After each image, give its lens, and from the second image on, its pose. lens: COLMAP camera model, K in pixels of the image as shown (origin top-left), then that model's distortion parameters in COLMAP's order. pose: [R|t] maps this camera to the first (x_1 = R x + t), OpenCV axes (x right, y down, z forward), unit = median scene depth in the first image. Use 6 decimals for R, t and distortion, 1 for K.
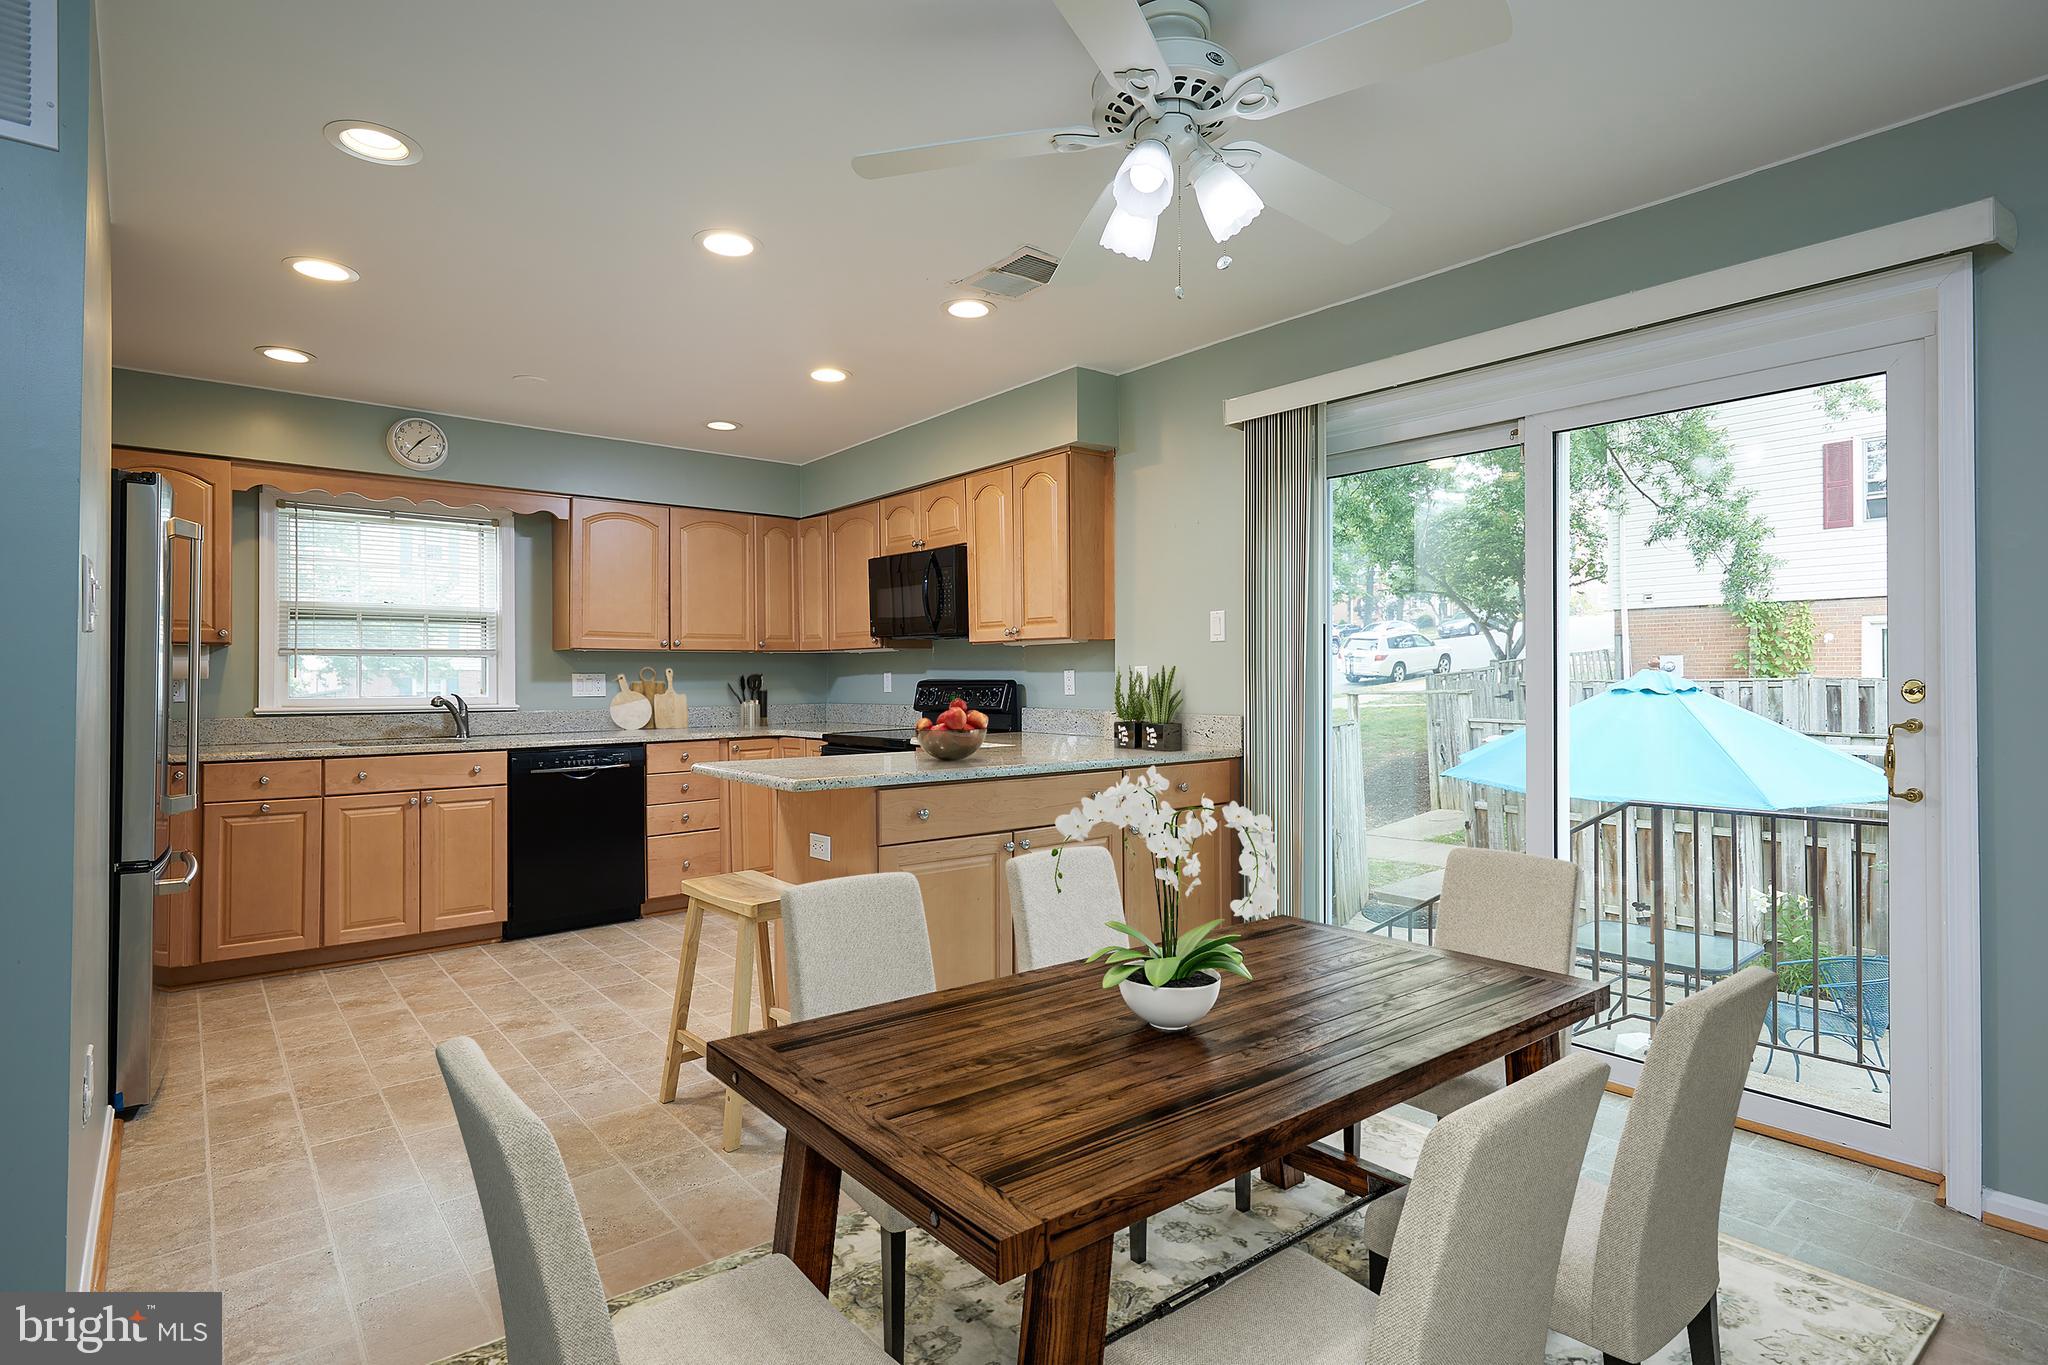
lens RADIAL K [[1057.4, 0, 1024.0], [0, 1057.4, 682.5], [0, 0, 1]] dist [-0.001466, -0.000288]
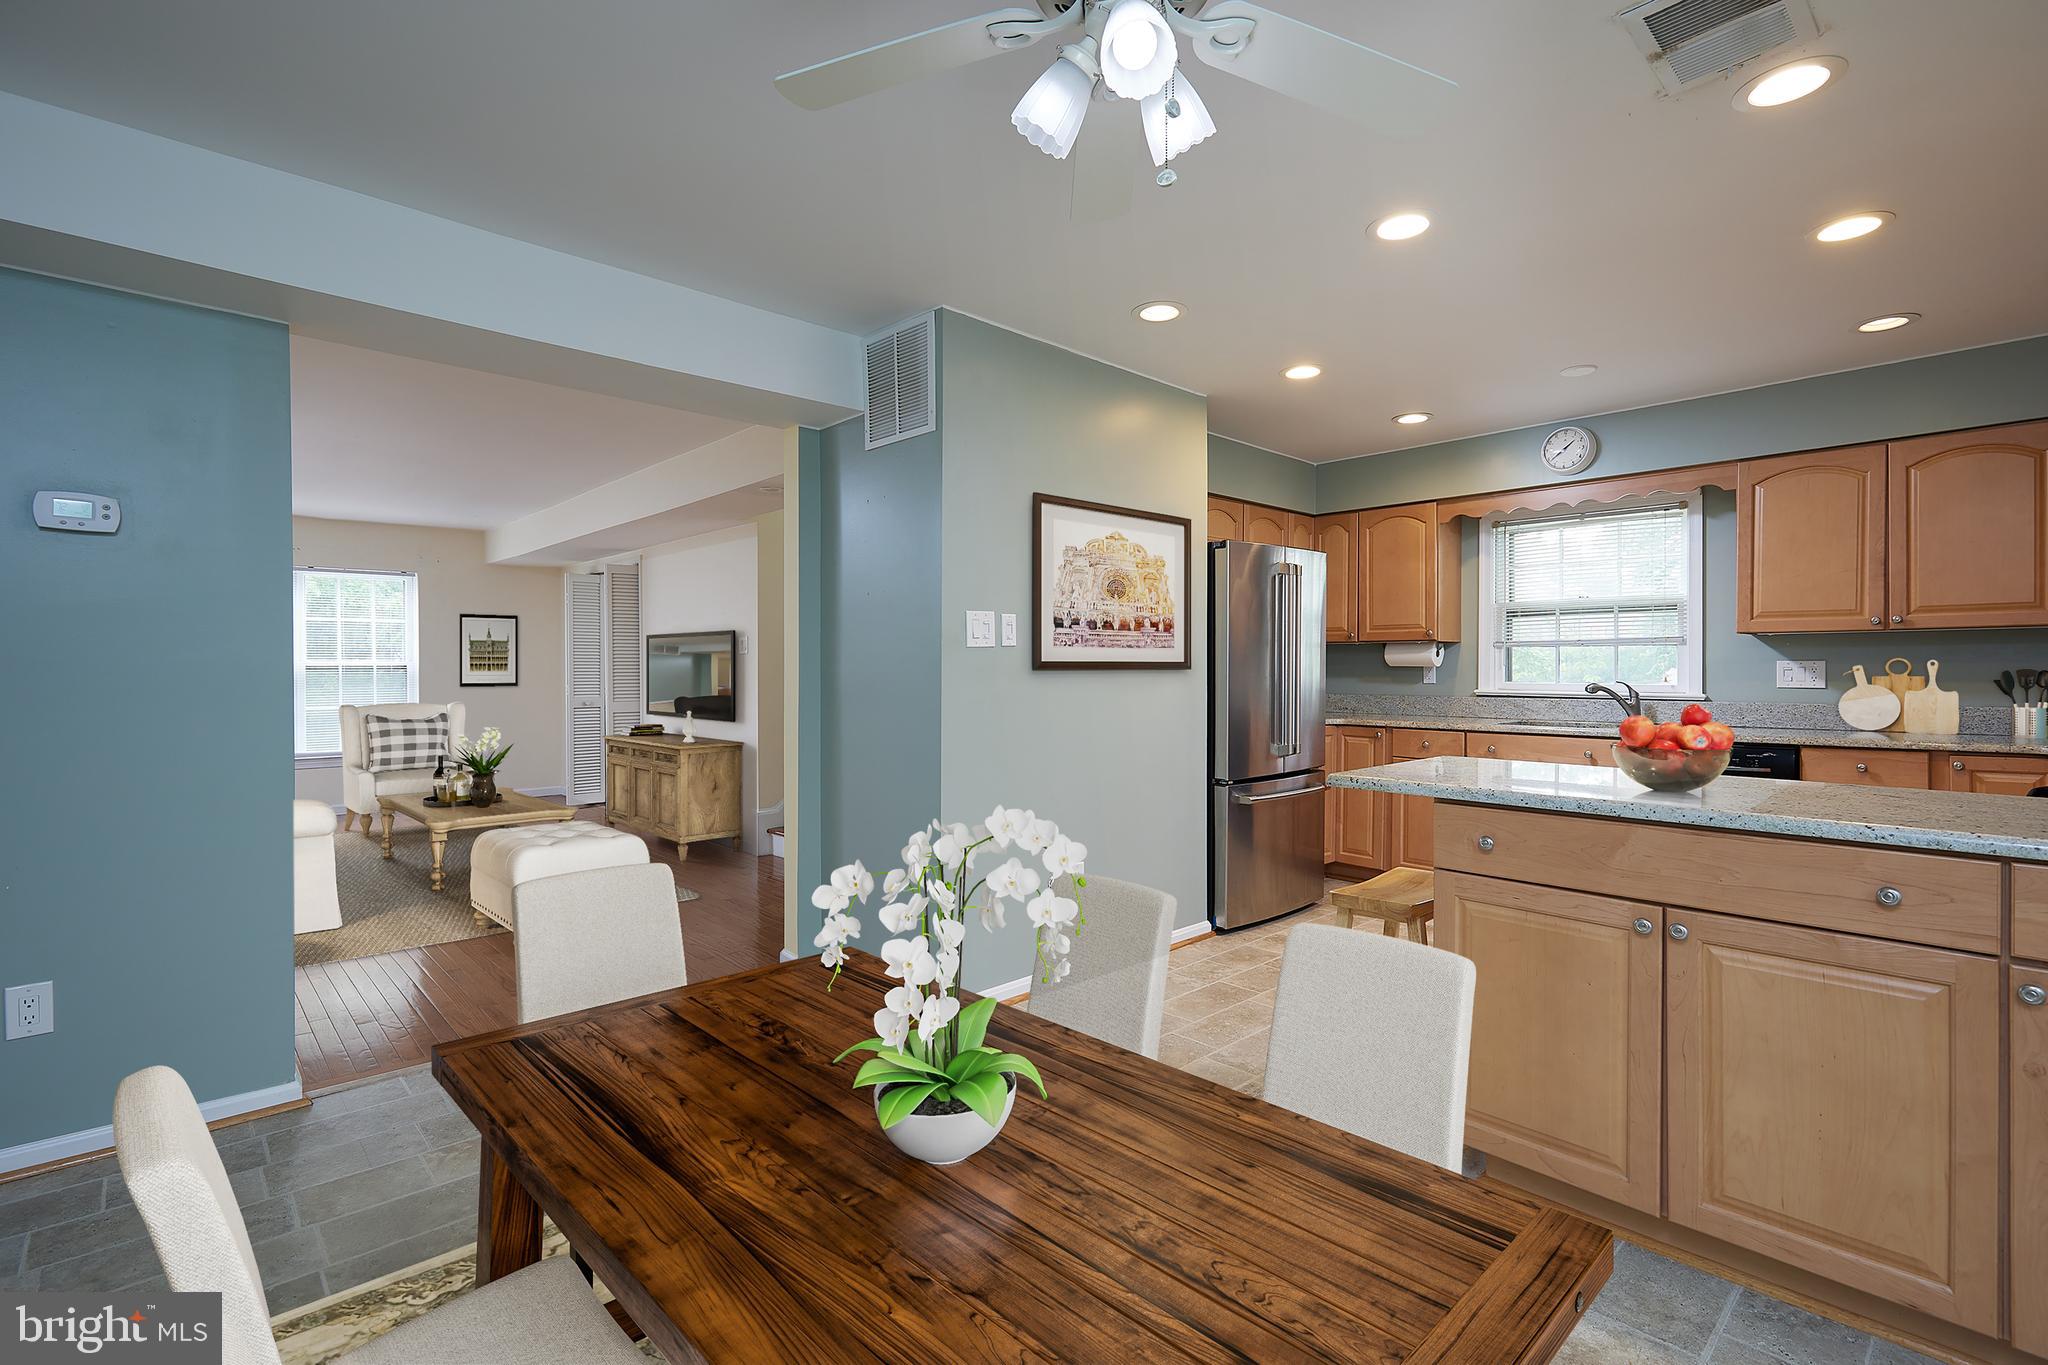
lens RADIAL K [[939.7, 0, 1092.4], [0, 939.7, 671.6], [0, 0, 1]] dist [0.001150, 0.000097]
pose [[0.118509, 0.010238, -0.992900, 0.786817], [0.005330, 0.999926, 0.010947, -0.029649], [0.992939, -0.006590, 0.118446, 0.946189]]
